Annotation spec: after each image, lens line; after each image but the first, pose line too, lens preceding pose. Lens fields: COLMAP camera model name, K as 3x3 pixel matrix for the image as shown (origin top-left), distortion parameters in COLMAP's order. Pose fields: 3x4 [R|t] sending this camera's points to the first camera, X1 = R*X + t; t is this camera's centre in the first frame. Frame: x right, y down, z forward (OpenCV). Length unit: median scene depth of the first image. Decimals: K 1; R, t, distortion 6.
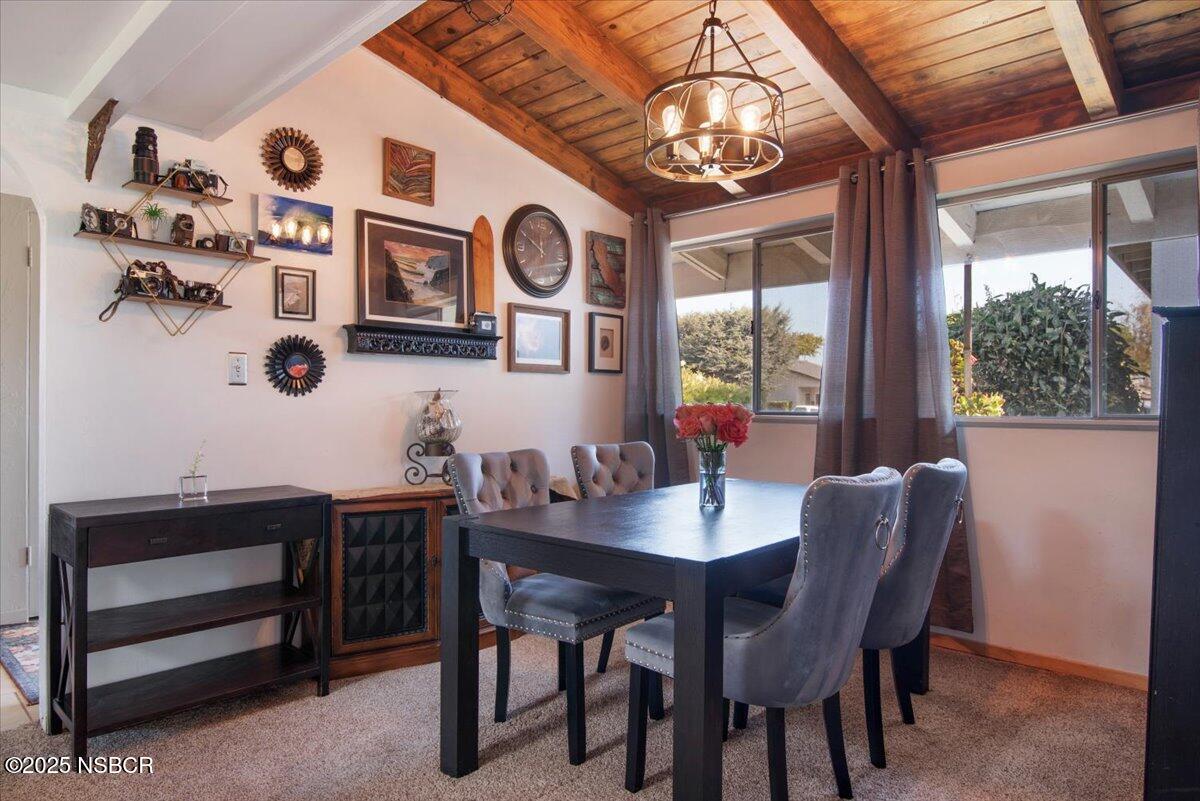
lens RADIAL K [[691.6, 0, 600.0], [0, 691.6, 400.5], [0, 0, 1]] dist [0.006101, 0.000039]
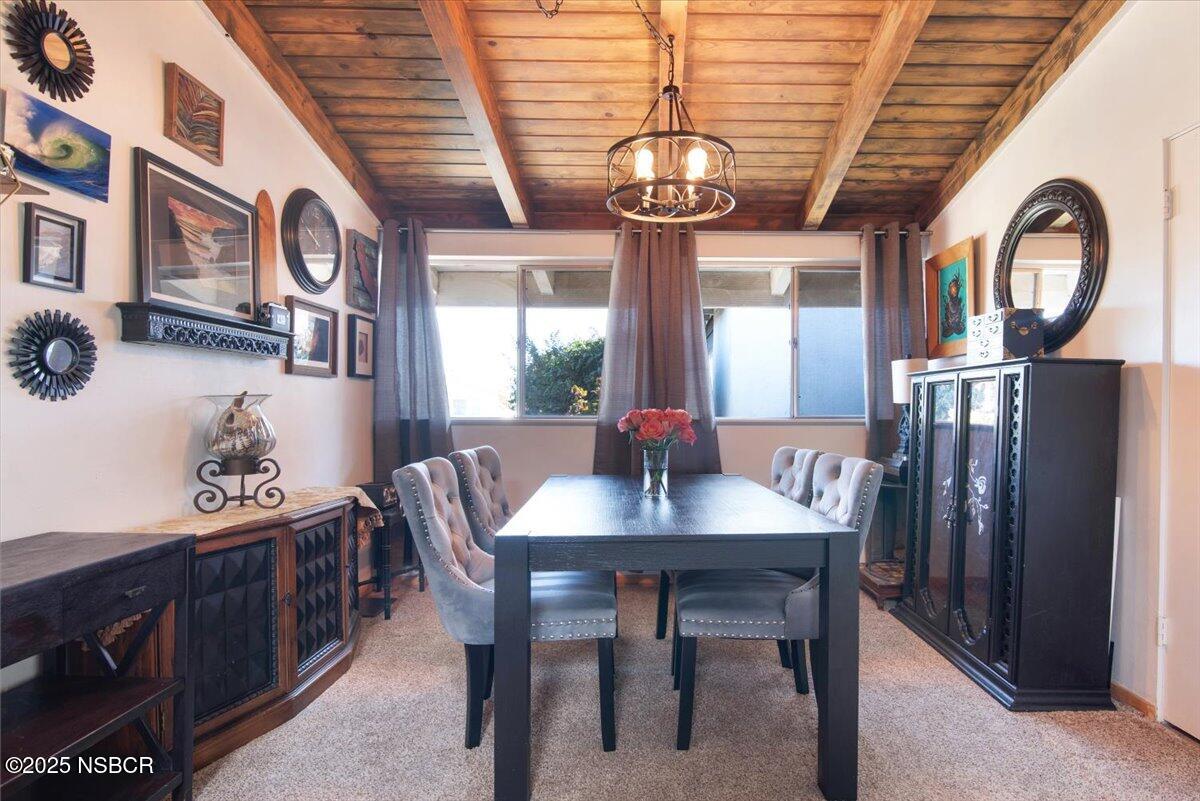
lens RADIAL K [[589.9, 0, 600.7], [0, 589.9, 411.8], [0, 0, 1]] dist [-0.002032, -0.000480]
pose [[0.791640, -0.006931, 0.610949, -0.324536], [0.001748, 0.999957, 0.009079, 0.000741], [-0.610985, -0.006119, 0.791618, 0.189050]]
